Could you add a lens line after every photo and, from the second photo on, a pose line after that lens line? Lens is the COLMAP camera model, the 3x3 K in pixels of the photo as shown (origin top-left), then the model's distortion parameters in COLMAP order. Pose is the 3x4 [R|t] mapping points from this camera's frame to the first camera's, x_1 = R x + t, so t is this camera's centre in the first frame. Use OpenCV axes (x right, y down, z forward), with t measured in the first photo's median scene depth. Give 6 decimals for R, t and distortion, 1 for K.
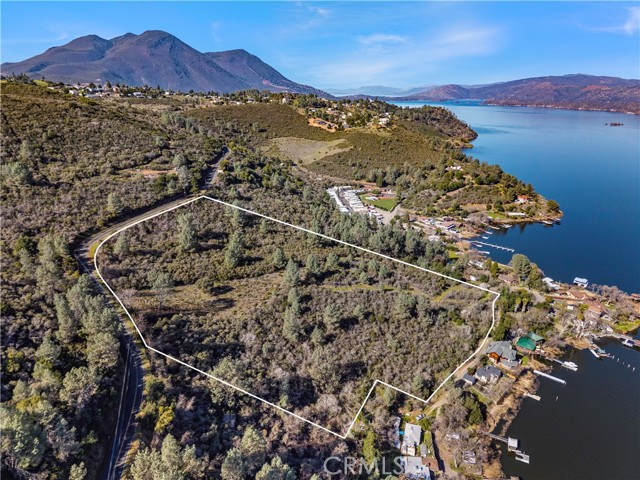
lens RADIAL K [[431.5, 0, 319.6], [0, 431.5, 242.2], [0, 0, 1]] dist [0.033846, -0.033774]
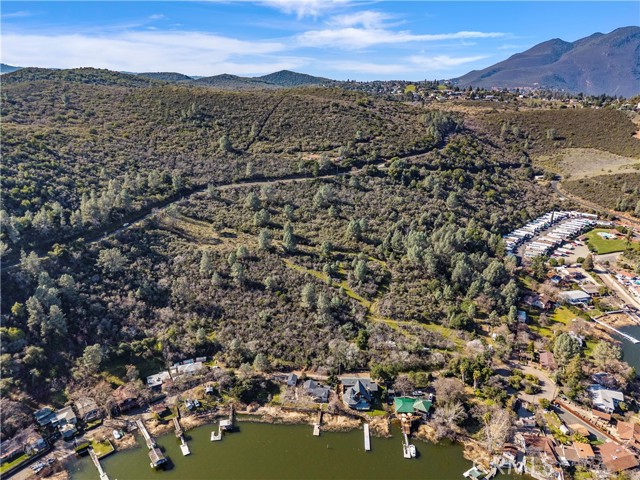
lens RADIAL K [[431.5, 0, 319.4], [0, 431.5, 241.1], [0, 0, 1]] dist [0.033846, -0.033774]
pose [[0.571054, 0.264373, -0.777177, 0.452122], [-0.271952, 0.954189, 0.124763, -0.054707], [0.774557, 0.140108, 0.616790, 0.164649]]
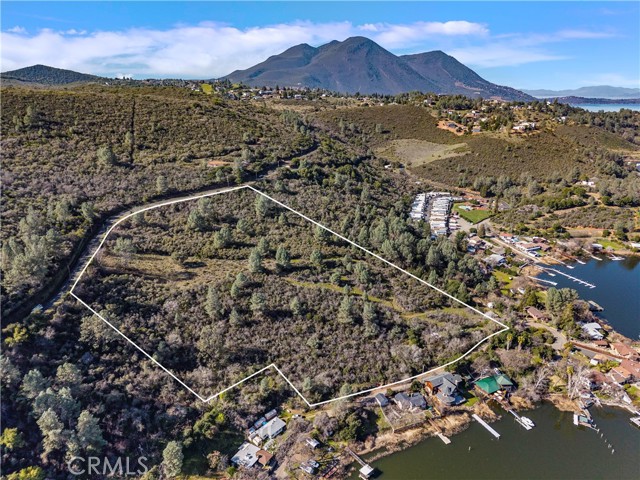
lens RADIAL K [[431.5, 0, 319.8], [0, 431.5, 240.3], [0, 0, 1]] dist [0.033846, -0.033774]
pose [[0.905919, 0.134486, -0.401528, 0.233621], [-0.137549, 0.990265, 0.021341, -0.010980], [0.400489, 0.035897, 0.915598, 0.032974]]
